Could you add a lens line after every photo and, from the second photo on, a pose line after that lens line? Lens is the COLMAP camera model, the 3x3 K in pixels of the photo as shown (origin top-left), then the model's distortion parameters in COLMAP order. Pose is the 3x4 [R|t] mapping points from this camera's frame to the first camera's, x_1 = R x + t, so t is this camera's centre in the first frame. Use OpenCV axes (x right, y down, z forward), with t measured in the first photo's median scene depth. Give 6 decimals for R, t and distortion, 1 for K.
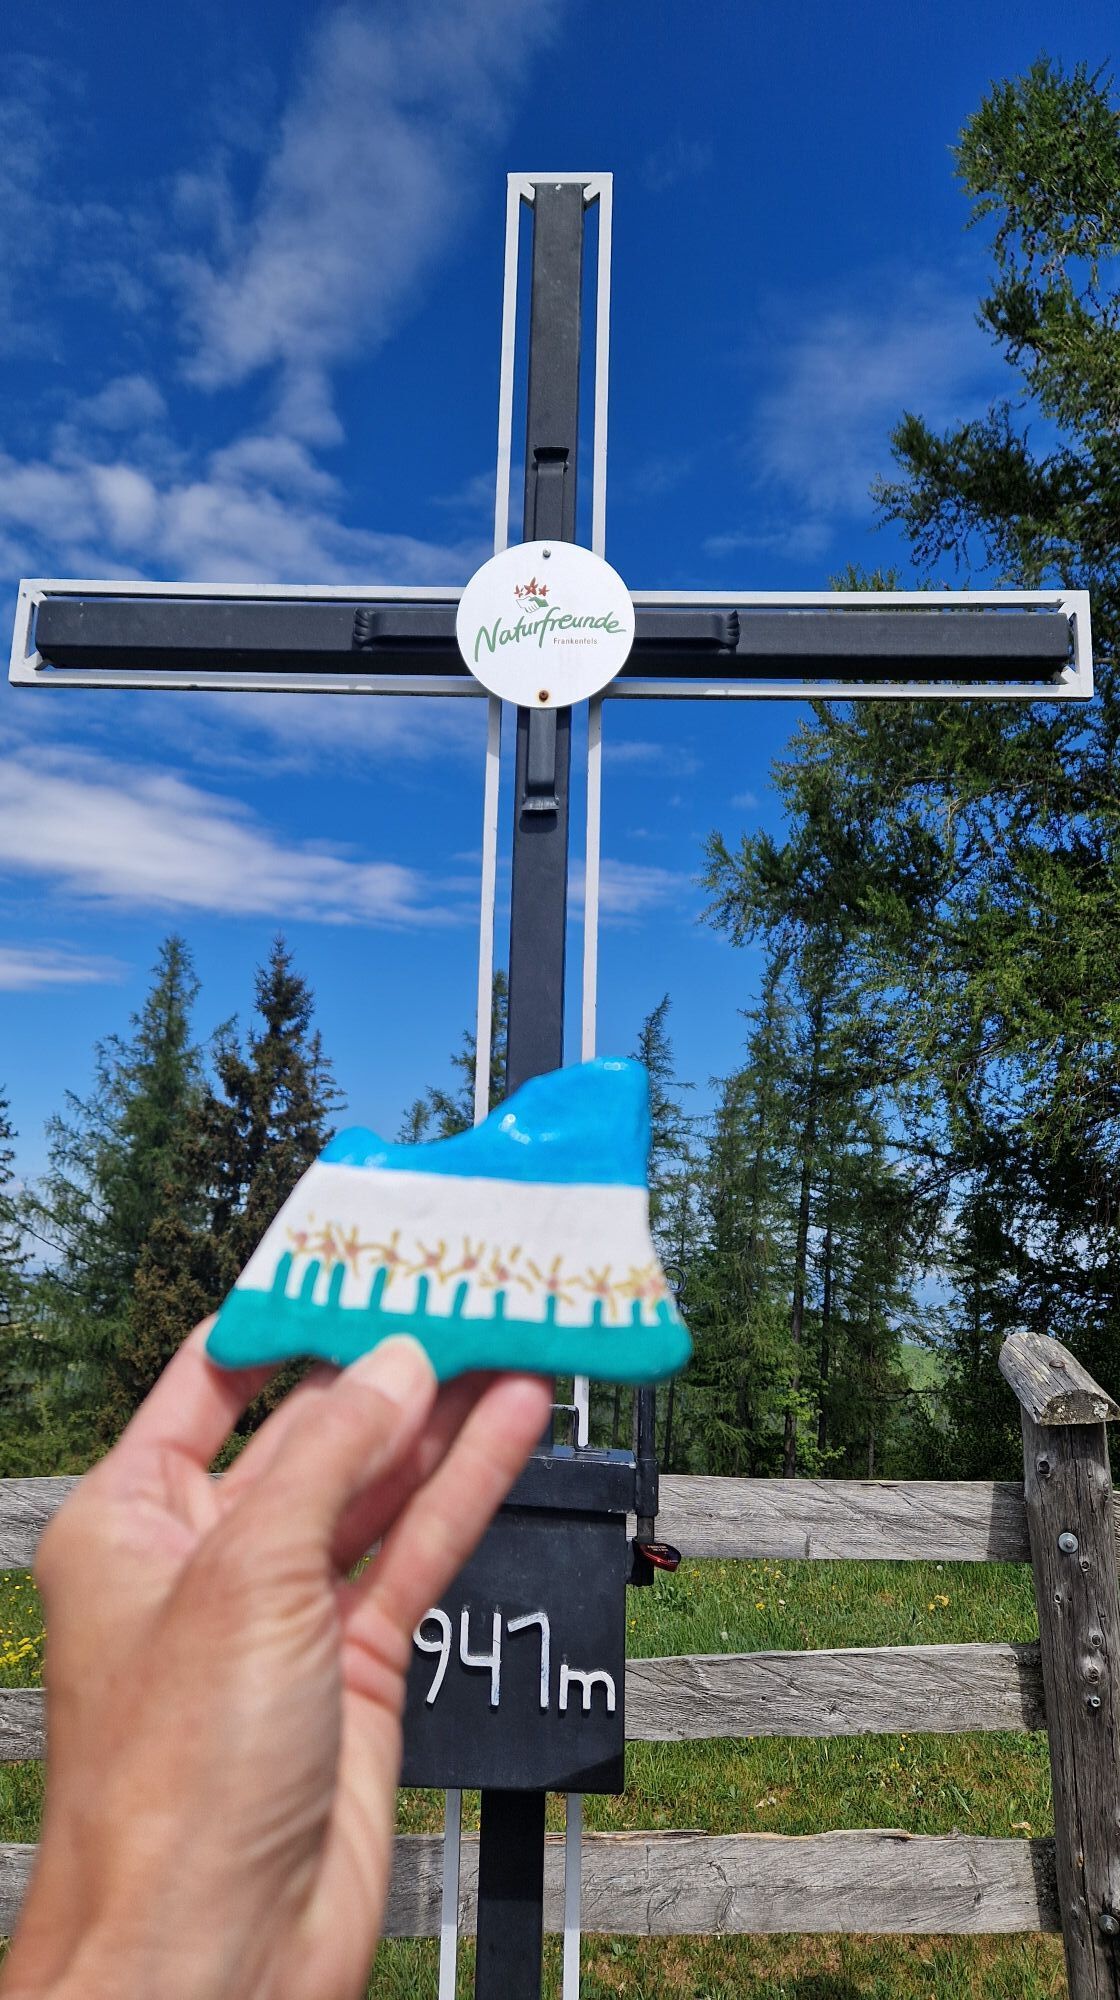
lens RADIAL K [[1320.6, 0, 551.8], [0, 1320.6, 978.5], [0, 0, 1]] dist [0.091753, -0.080908]
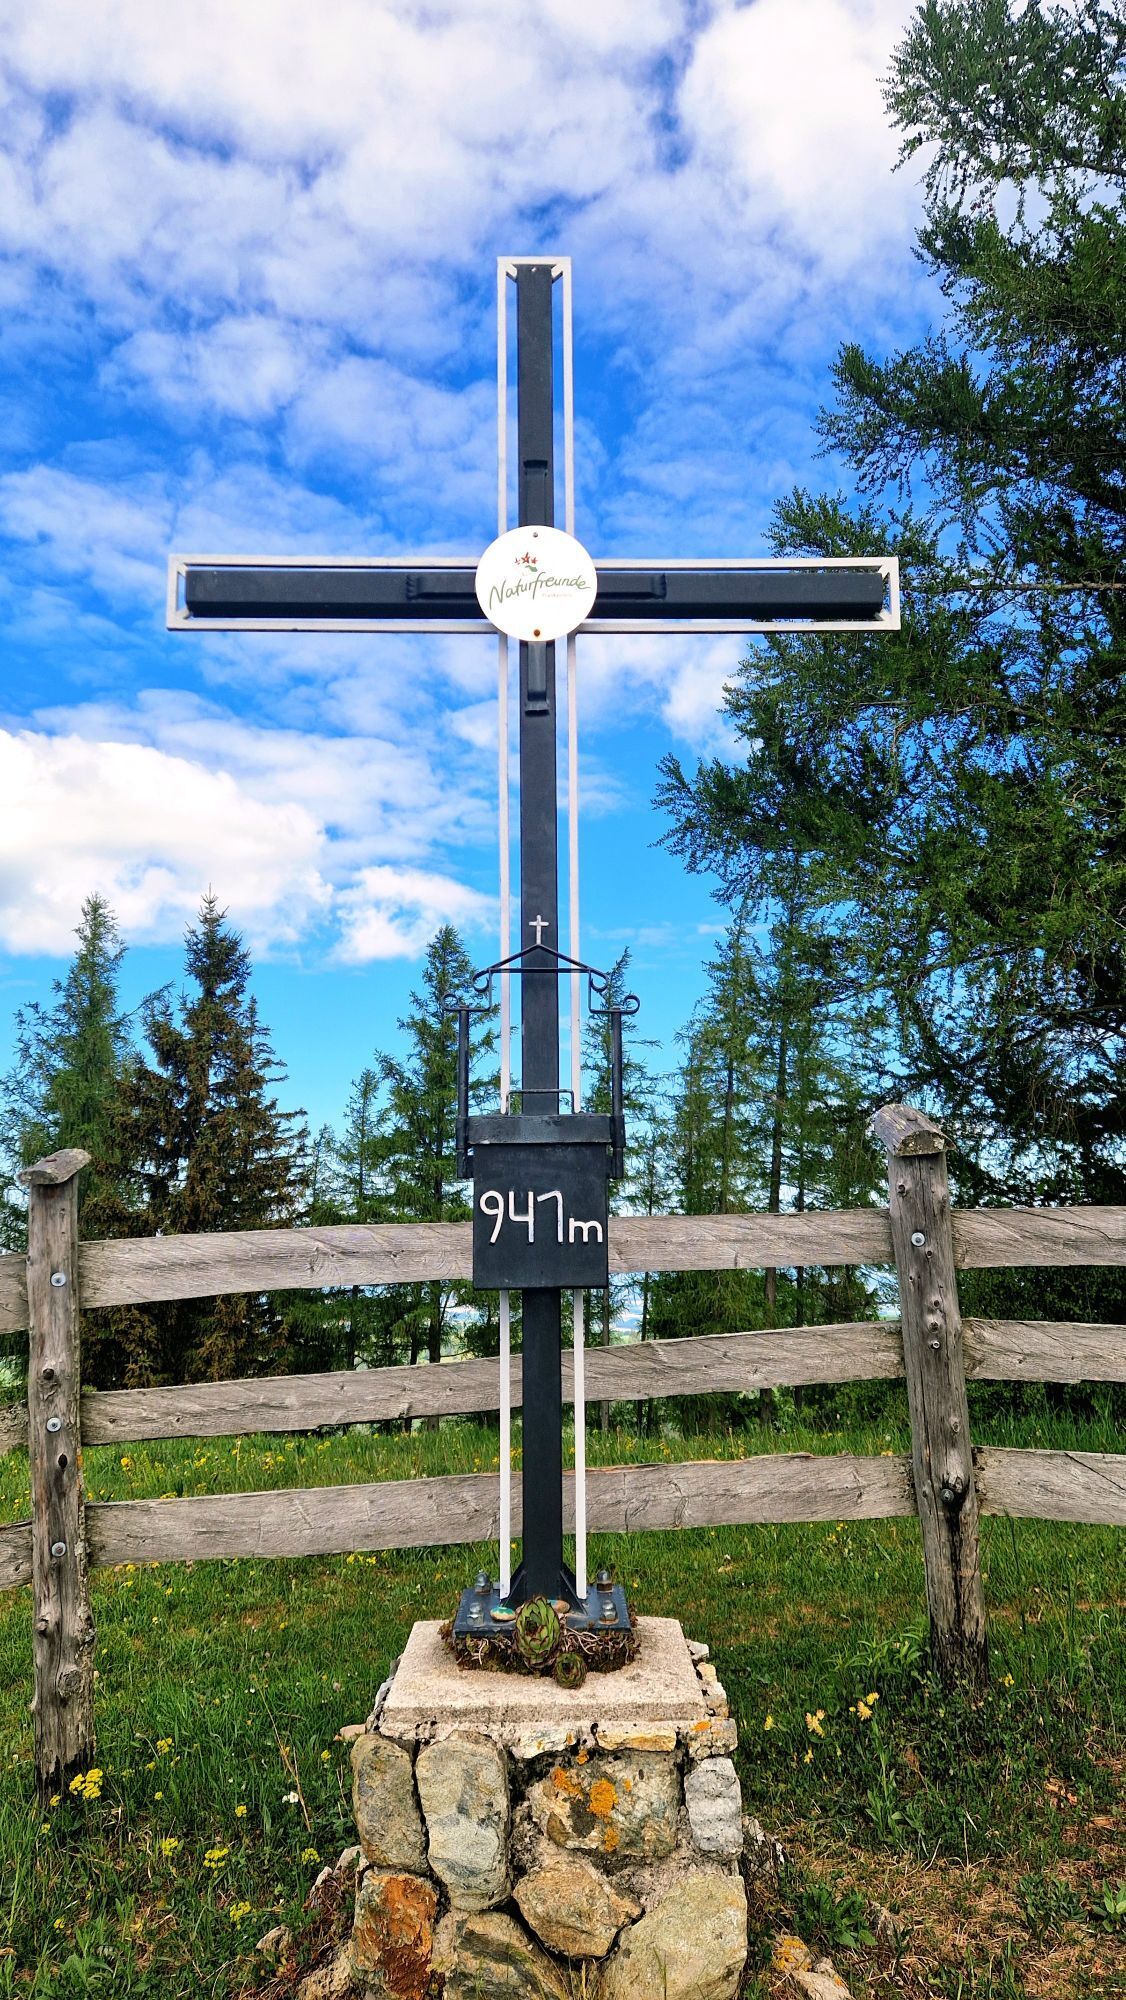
lens RADIAL K [[1443.9, 0, 584.4], [0, 1443.9, 1005.2], [0, 0, 1]] dist [0.098754, -0.080174]
pose [[0.998055, -0.027971, 0.055710, -0.038826], [0.025419, 0.998618, 0.045996, 0.091447], [-0.056919, -0.044490, 0.997387, -0.452299]]
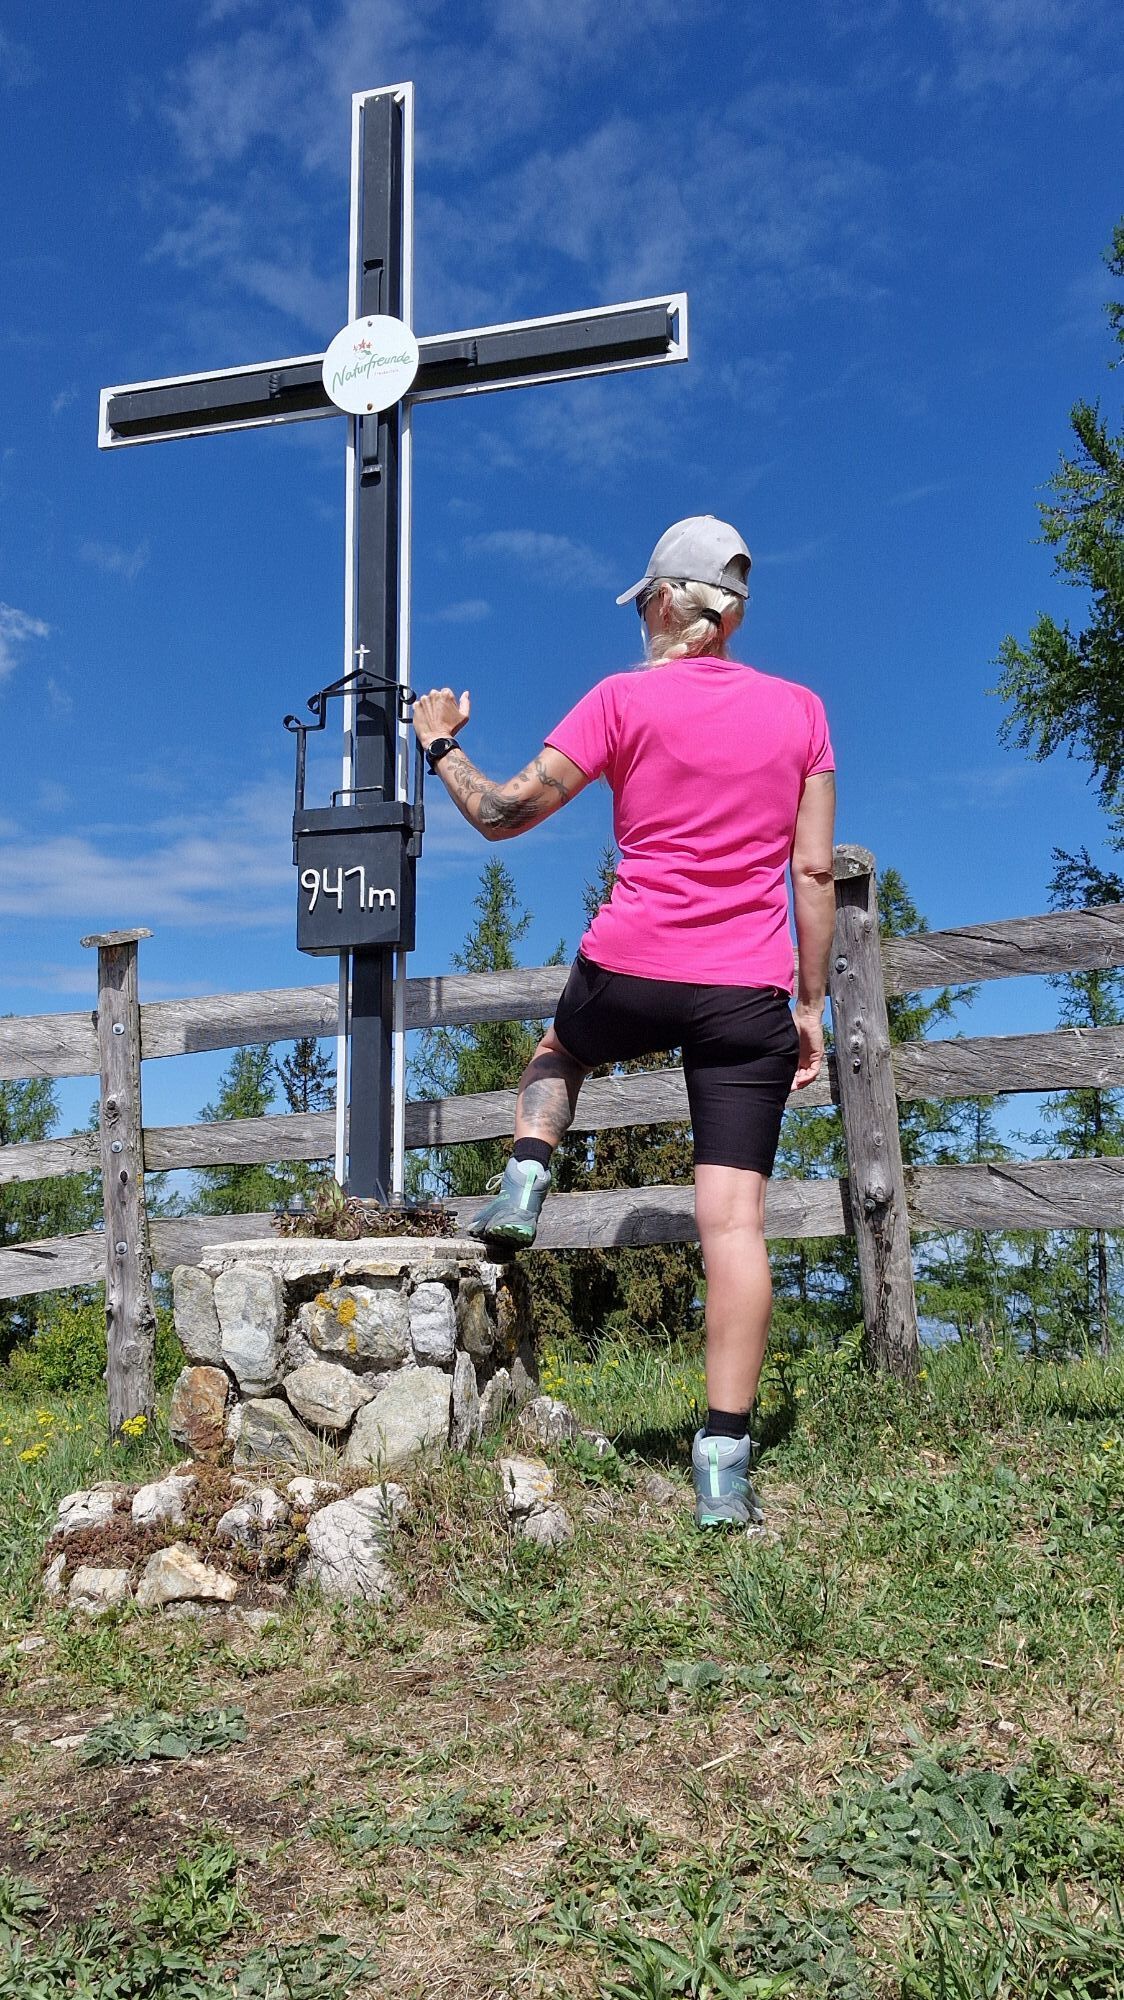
lens RADIAL K [[1697.4, 0, 562.7], [0, 1697.4, 986.3], [0, 0, 1]] dist [0.152551, -0.295656]
pose [[0.964024, -0.069516, -0.256565, 0.529150], [0.079248, 0.996468, 0.027776, 0.346617], [0.253728, -0.047109, 0.966128, -0.795732]]
